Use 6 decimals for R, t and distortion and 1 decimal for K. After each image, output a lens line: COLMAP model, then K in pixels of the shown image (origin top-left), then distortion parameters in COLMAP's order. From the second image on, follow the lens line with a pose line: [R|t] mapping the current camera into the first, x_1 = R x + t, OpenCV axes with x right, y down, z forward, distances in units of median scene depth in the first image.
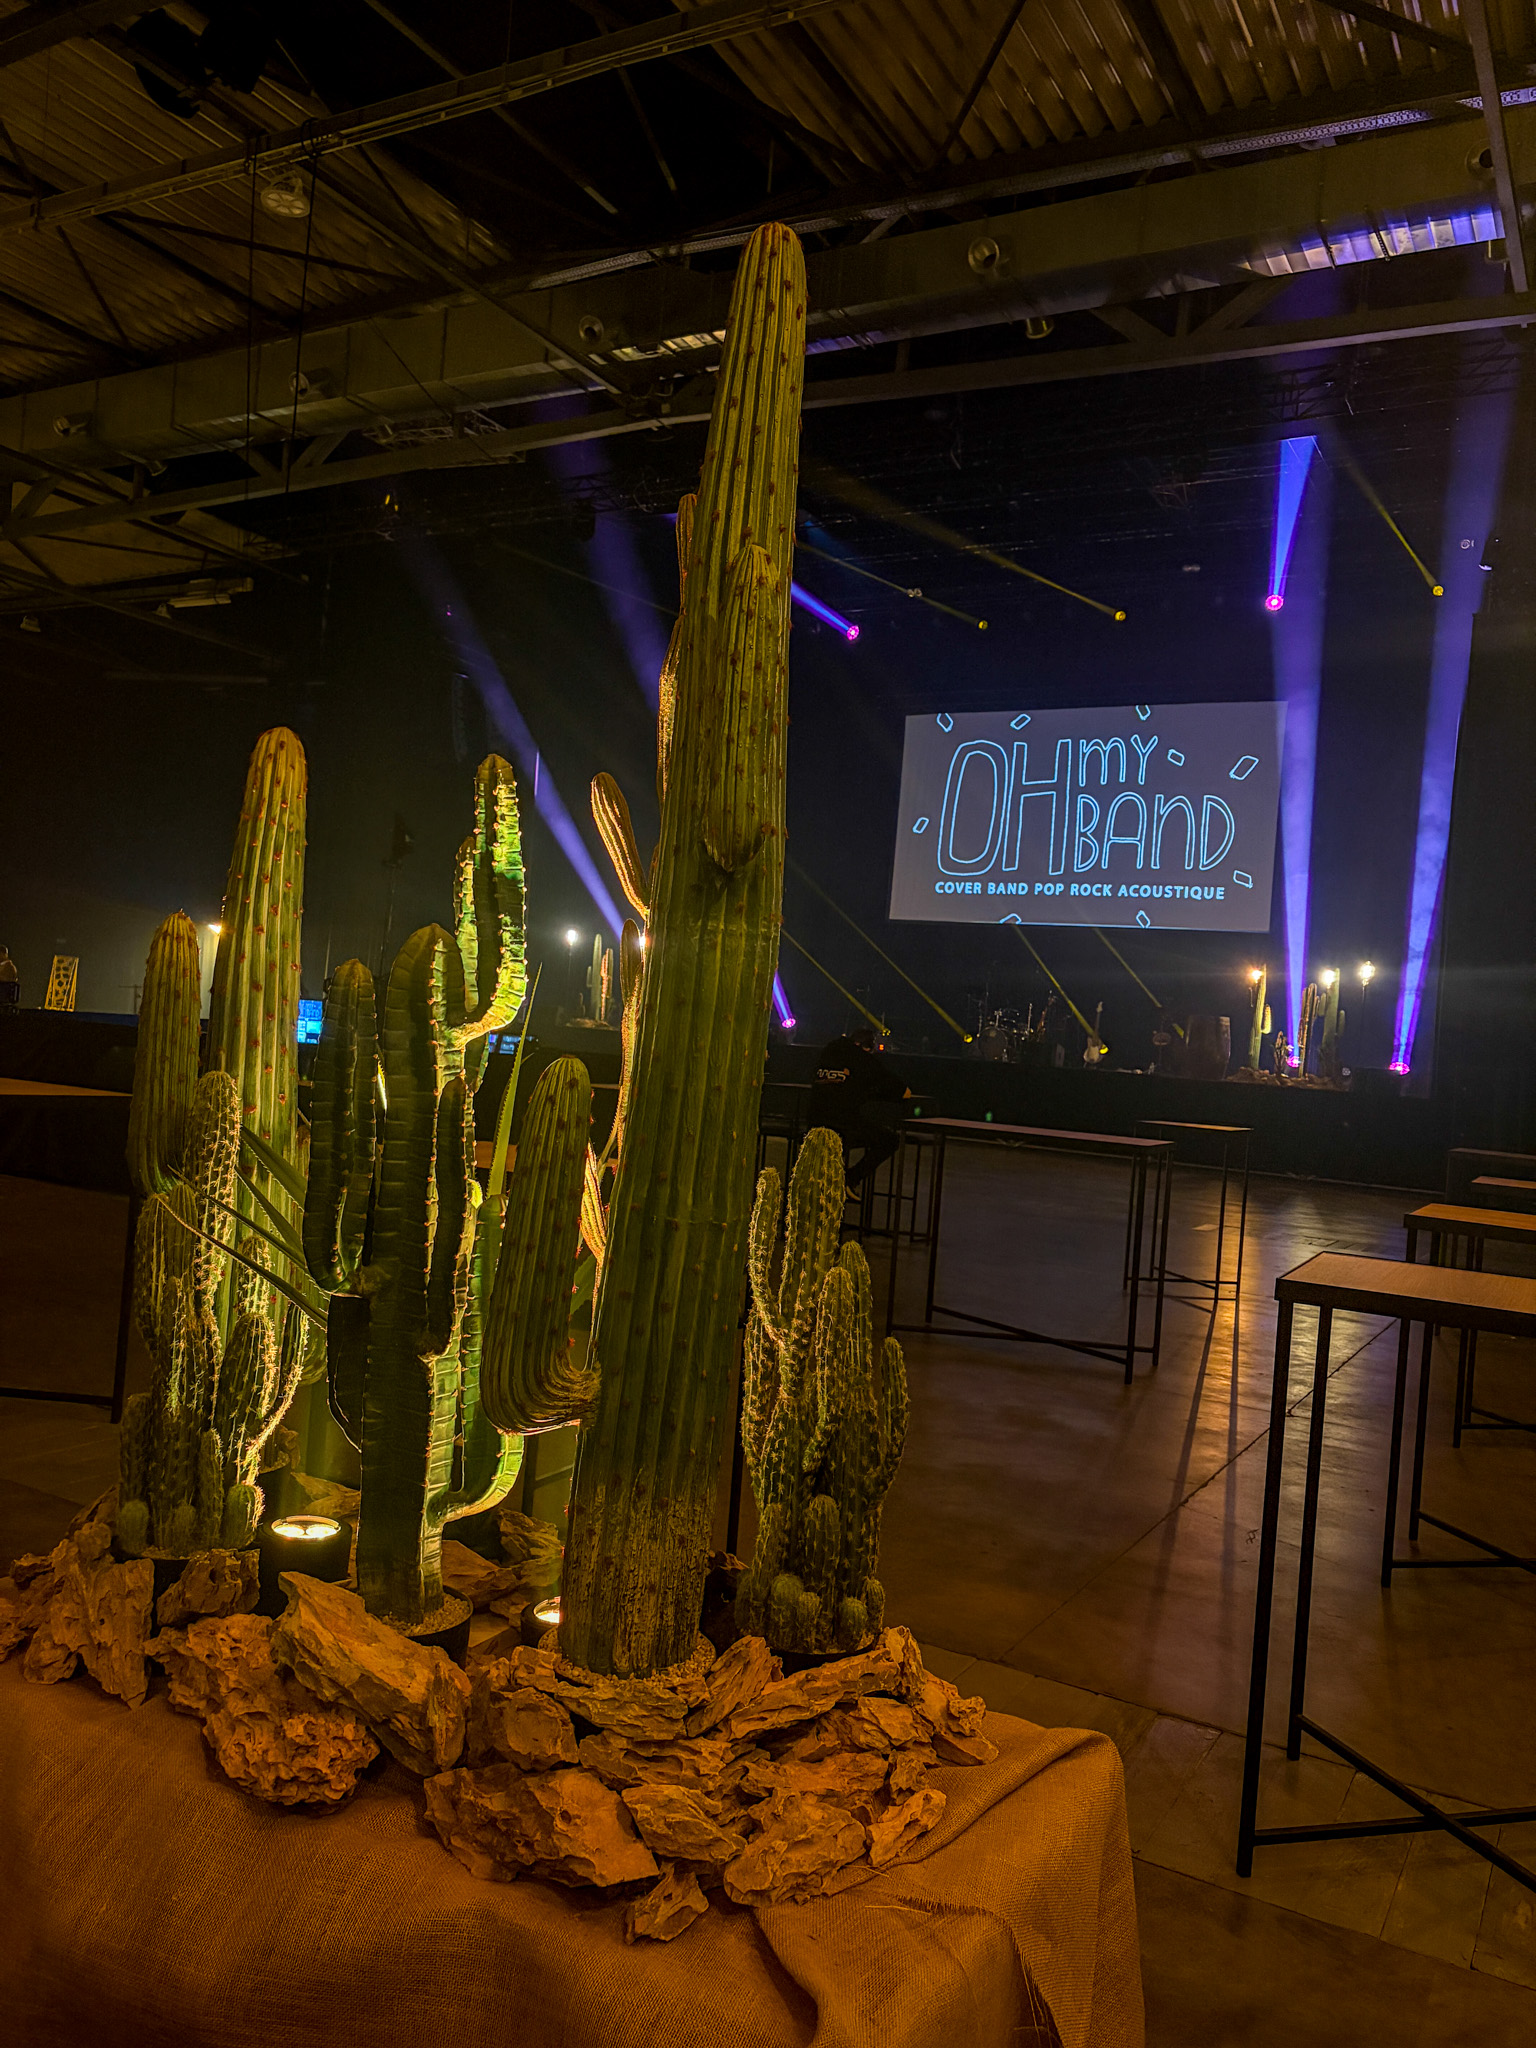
lens RADIAL K [[1558.8, 0, 762.1], [0, 1558.8, 1023.6], [0, 0, 1]] dist [0.004975, -0.009282]
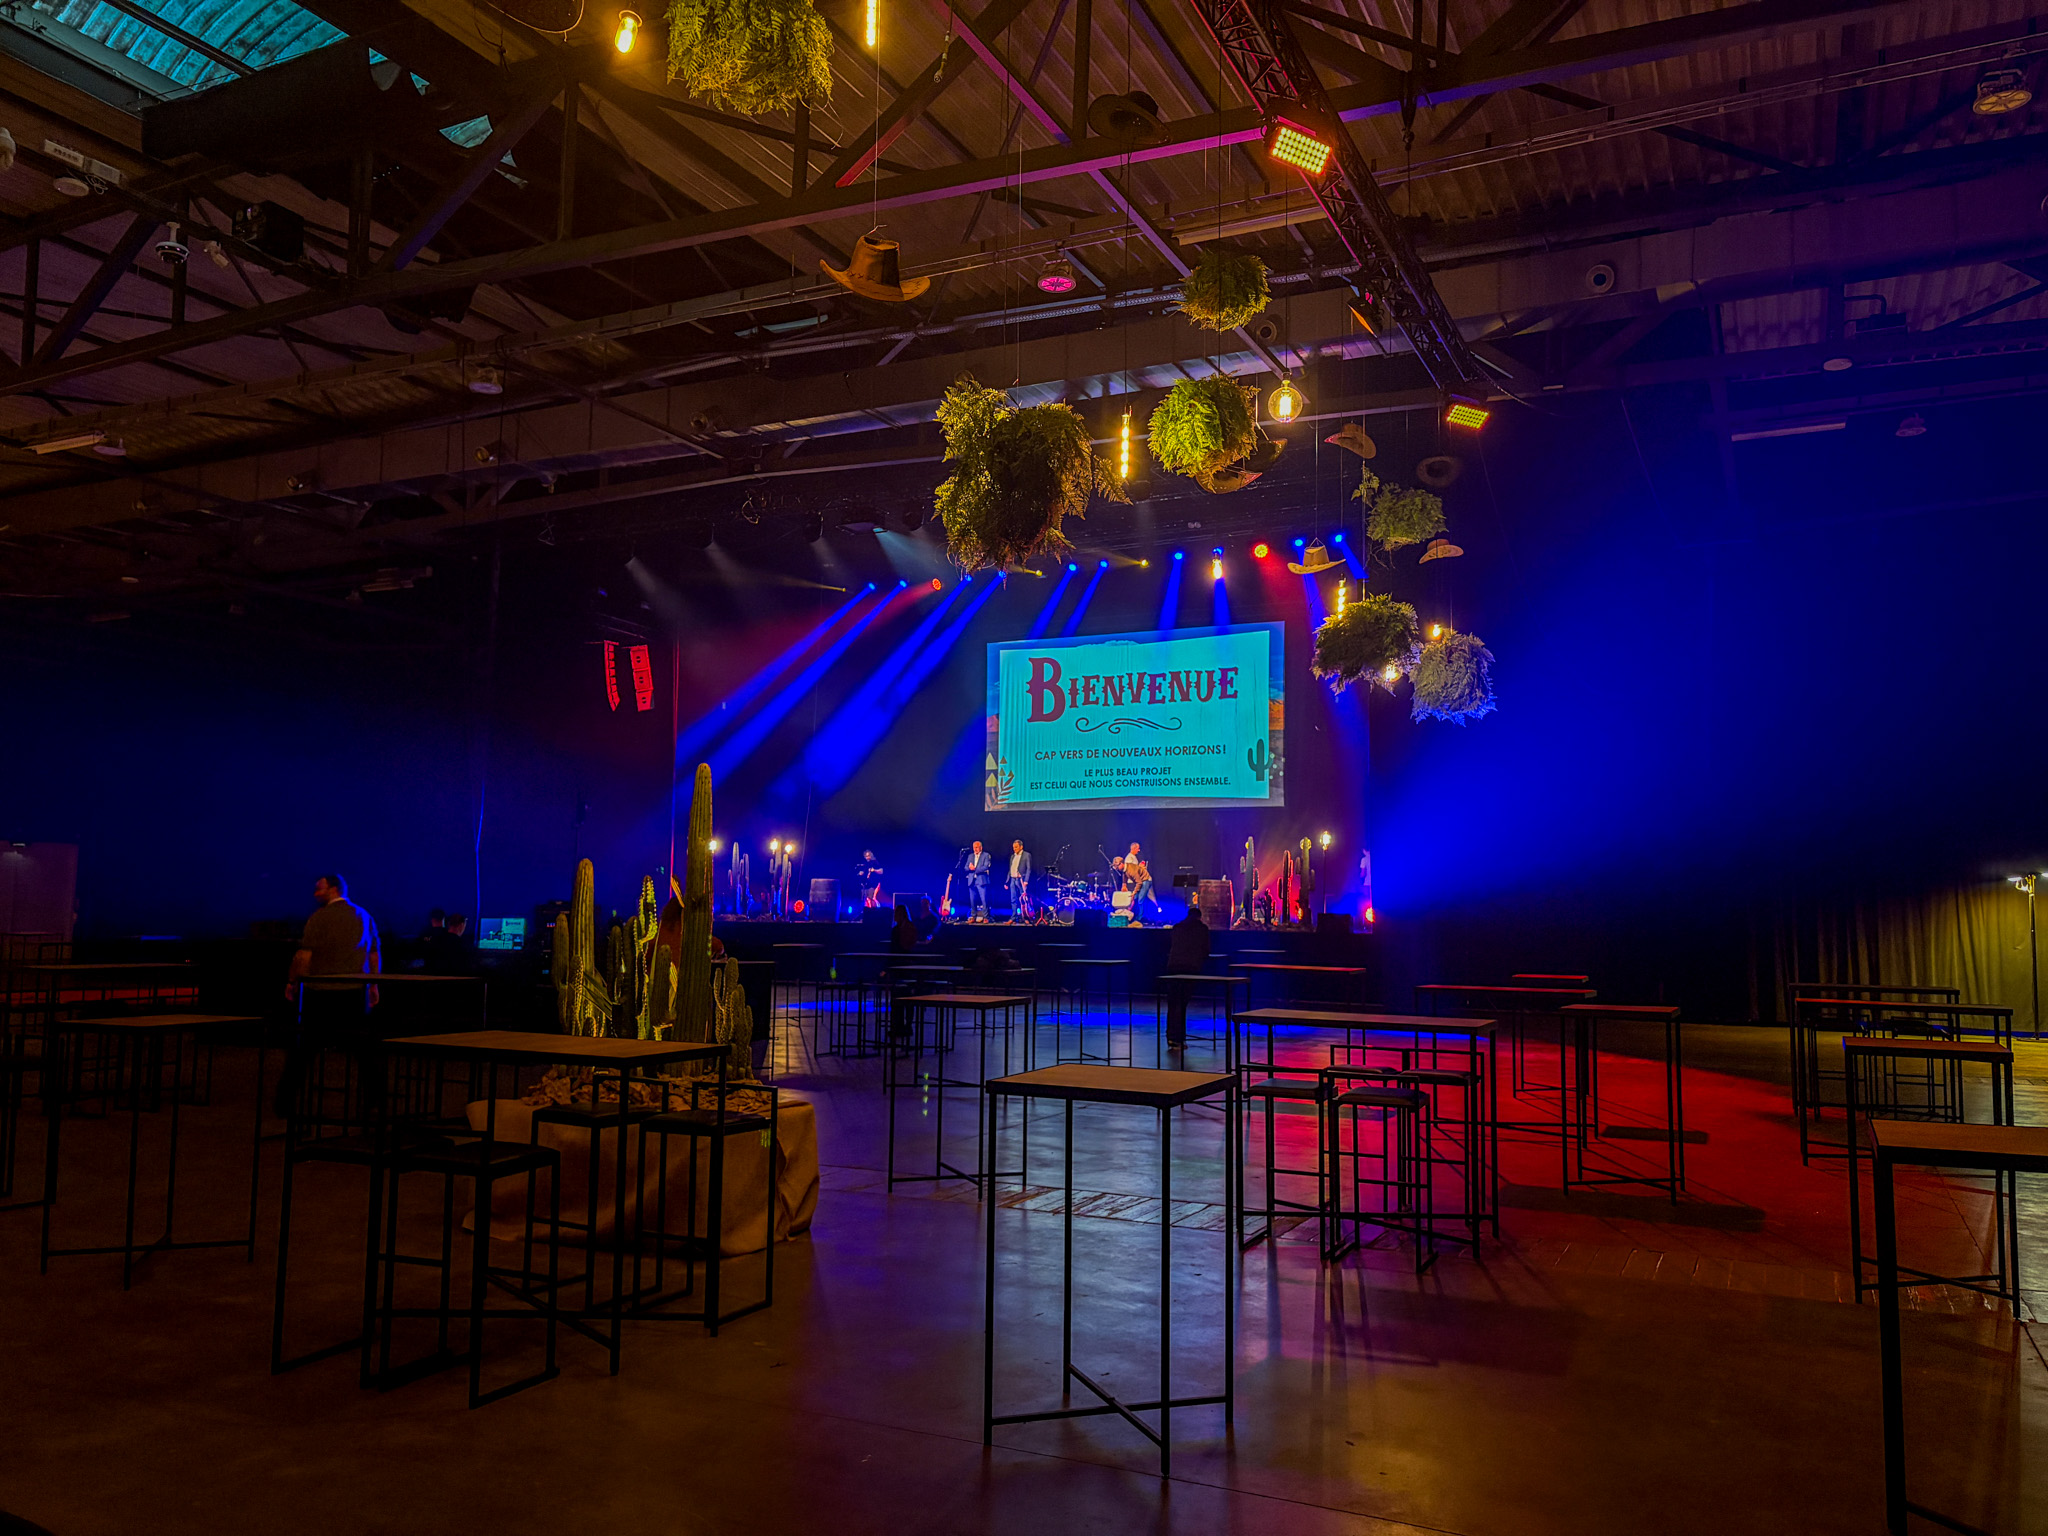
lens RADIAL K [[1558.8, 0, 1036.1], [0, 1558.8, 769.2], [0, 0, 1]] dist [0.004975, -0.009282]
pose [[0.995406, -0.059578, 0.074955, 0.090378], [0.065449, 0.994764, -0.078489, -0.008542], [-0.069887, 0.083034, 0.994093, -0.513905]]
